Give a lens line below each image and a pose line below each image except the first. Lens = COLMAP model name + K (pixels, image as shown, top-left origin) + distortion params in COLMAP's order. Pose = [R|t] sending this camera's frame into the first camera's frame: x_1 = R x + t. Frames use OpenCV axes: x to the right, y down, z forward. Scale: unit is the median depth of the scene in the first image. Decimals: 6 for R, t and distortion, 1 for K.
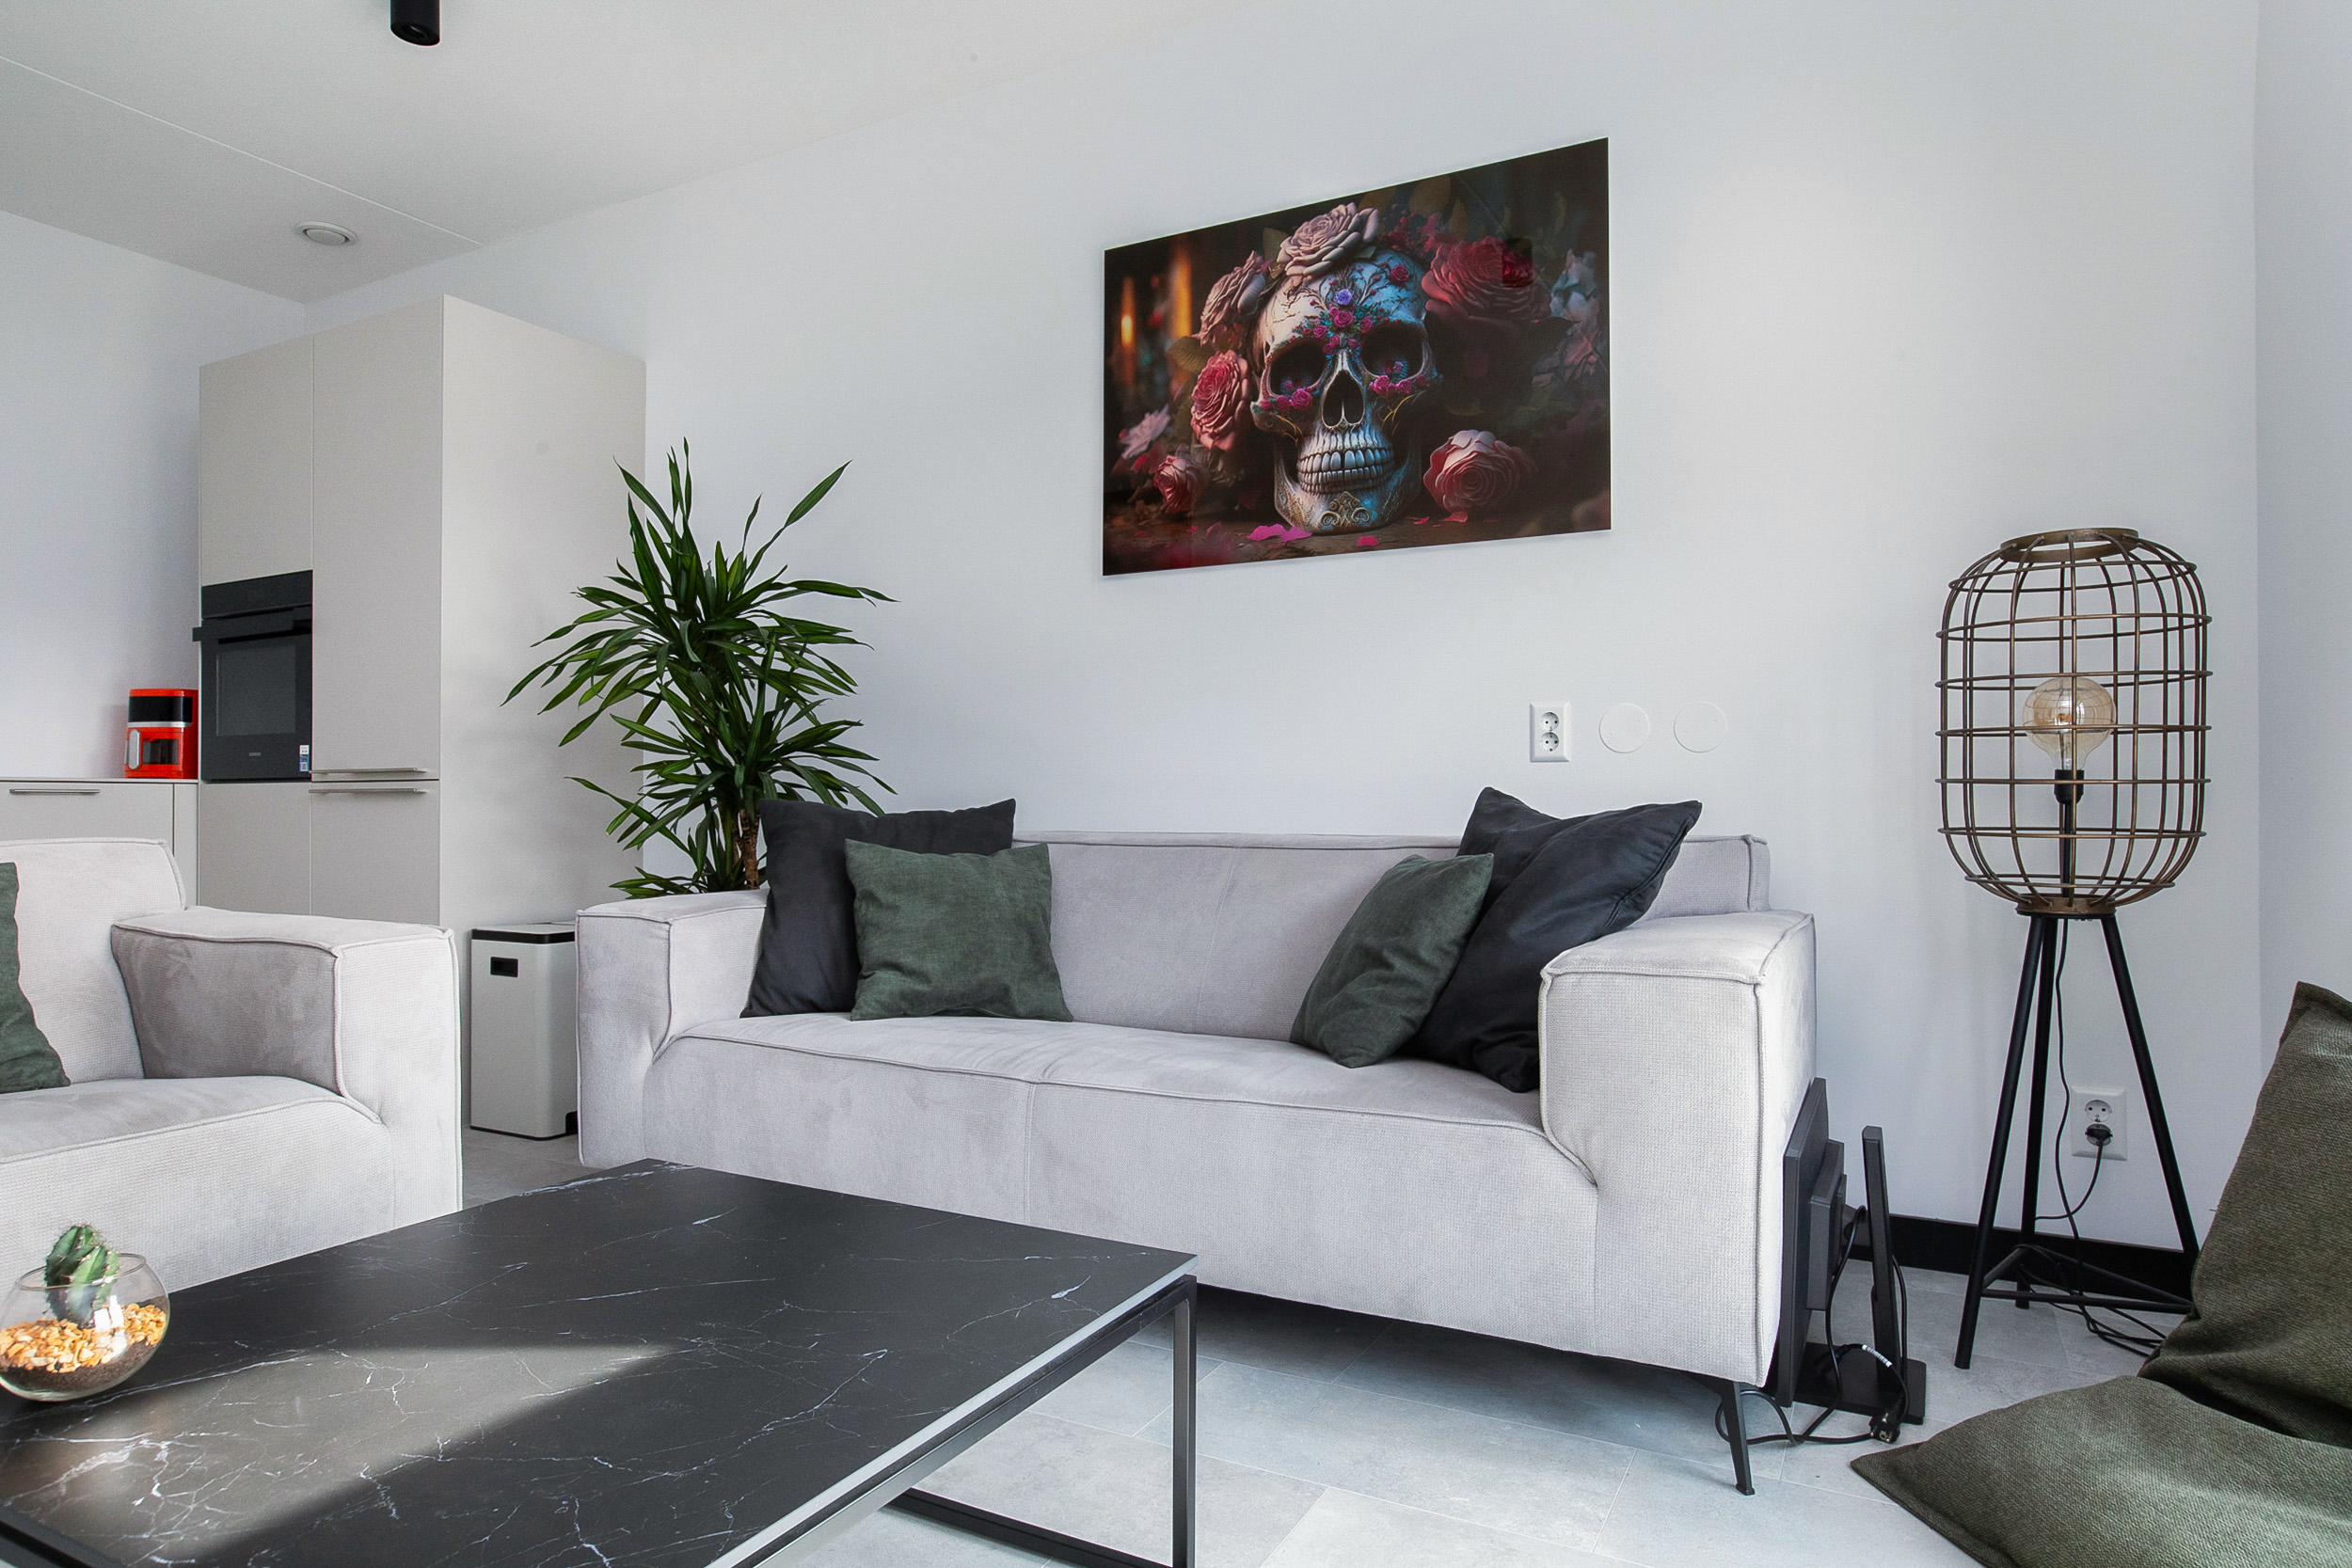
lens RADIAL K [[1362.5, 0, 1176.0], [0, 1362.5, 784.0], [0, 0, 1]] dist [-0.054006, 0.048671]
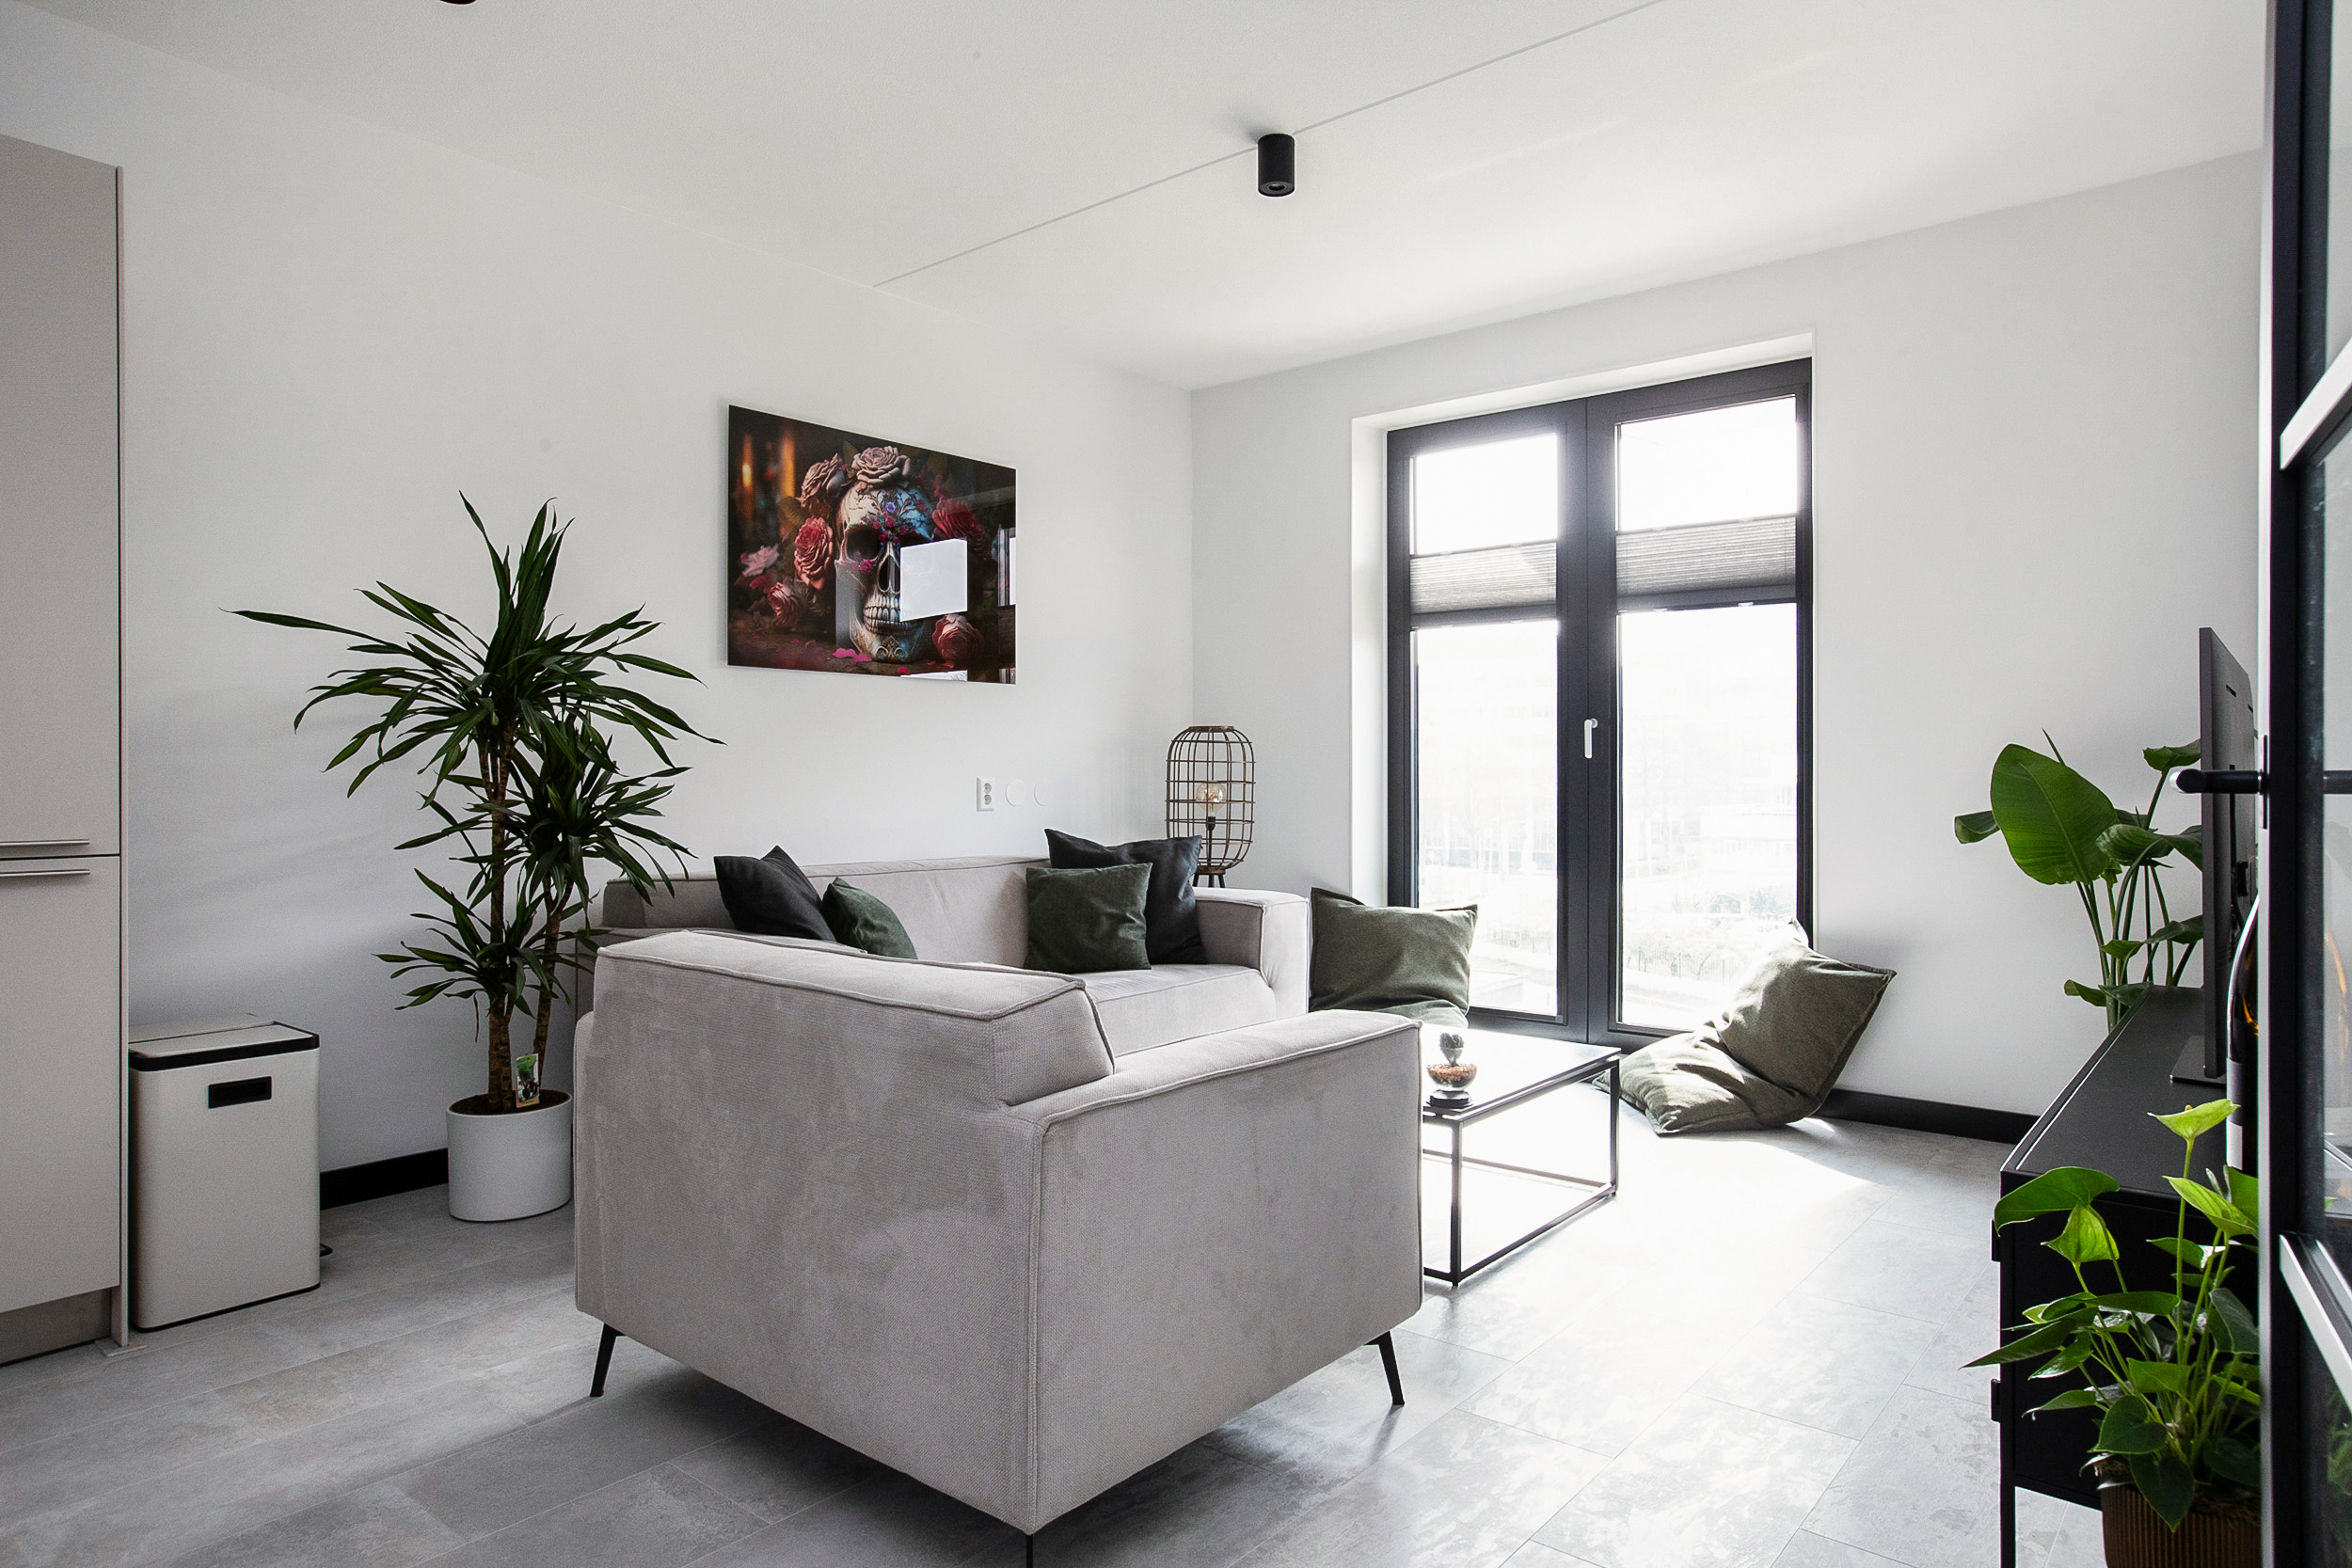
lens RADIAL K [[1392.2, 0, 1177.3], [0, 1392.2, 774.6], [0, 0, 1]] dist [-0.044201, 0.043084]
pose [[0.201236, 0.005624, 0.979527, -1.289513], [-0.006517, 0.999969, -0.004403, -0.051983], [-0.979521, -0.005497, 0.201266, 0.353366]]
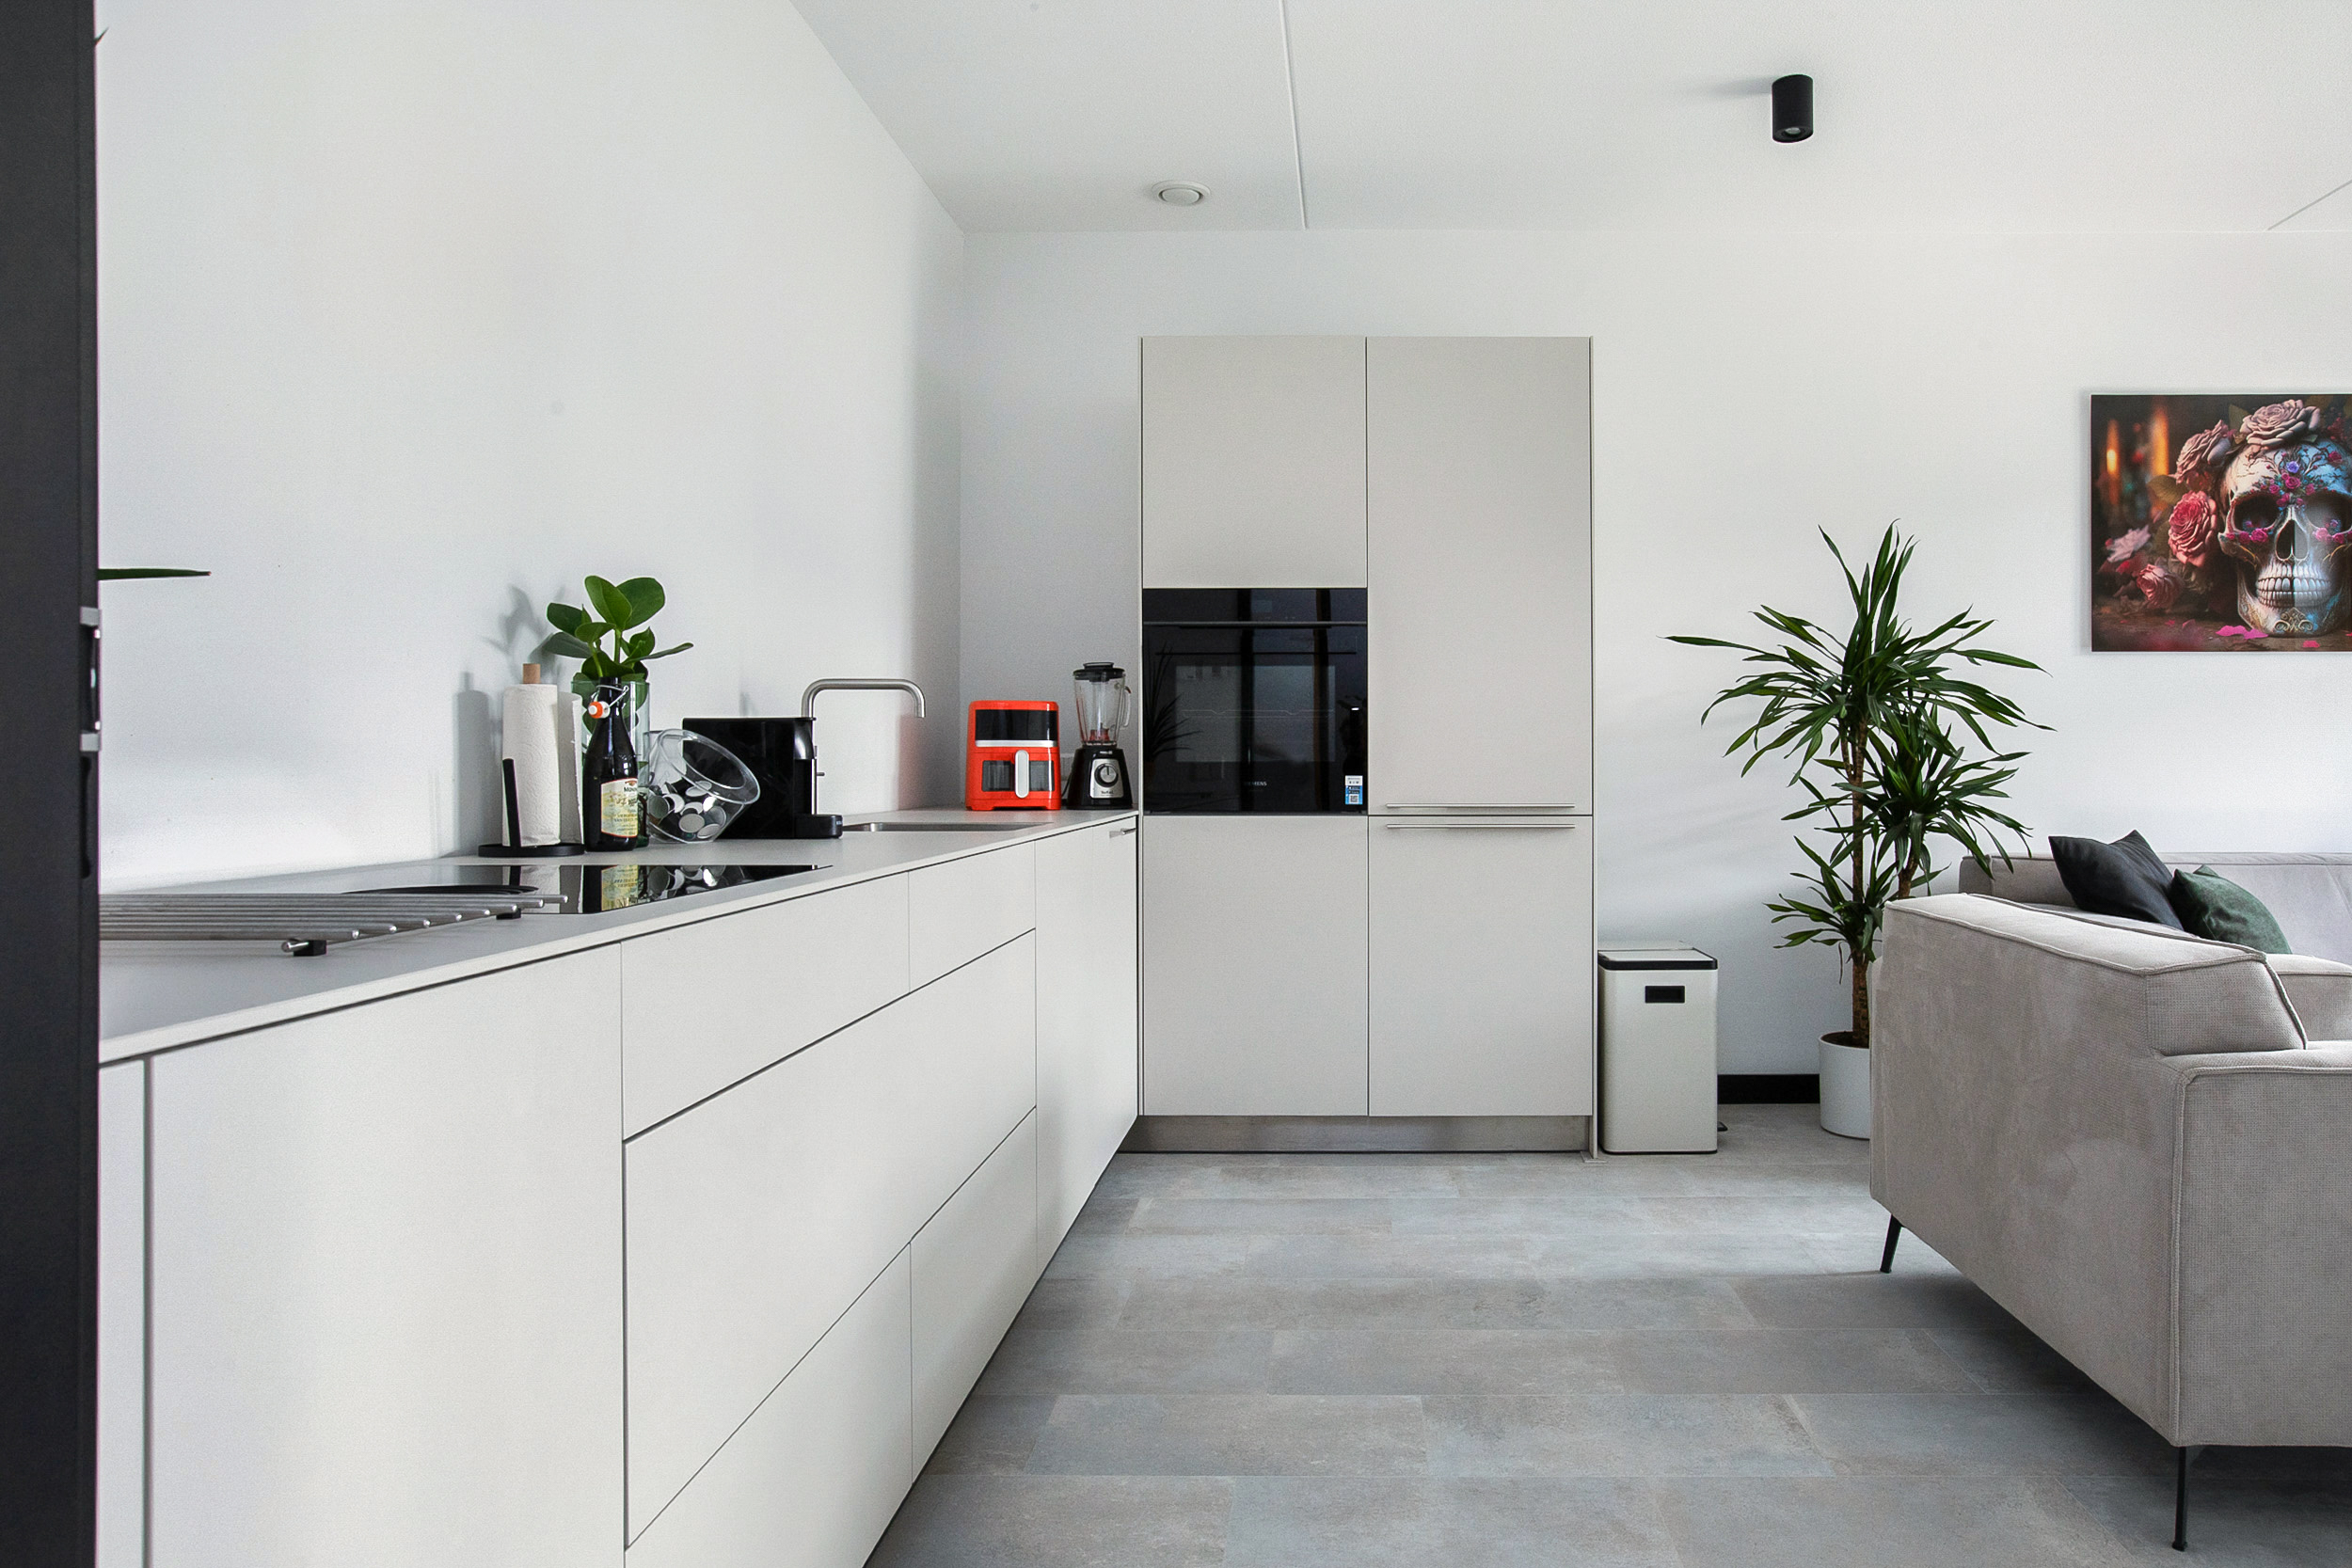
lens RADIAL K [[1486.6, 0, 1357.6], [0, 1486.6, 747.1], [0, 0, 1]] dist [-0.003308, 0.021483]
pose [[0.878815, 0.009728, 0.477064, -1.397134], [-0.007614, 0.999951, -0.006365, -0.052007], [-0.477102, 0.001961, 0.878846, 0.106315]]
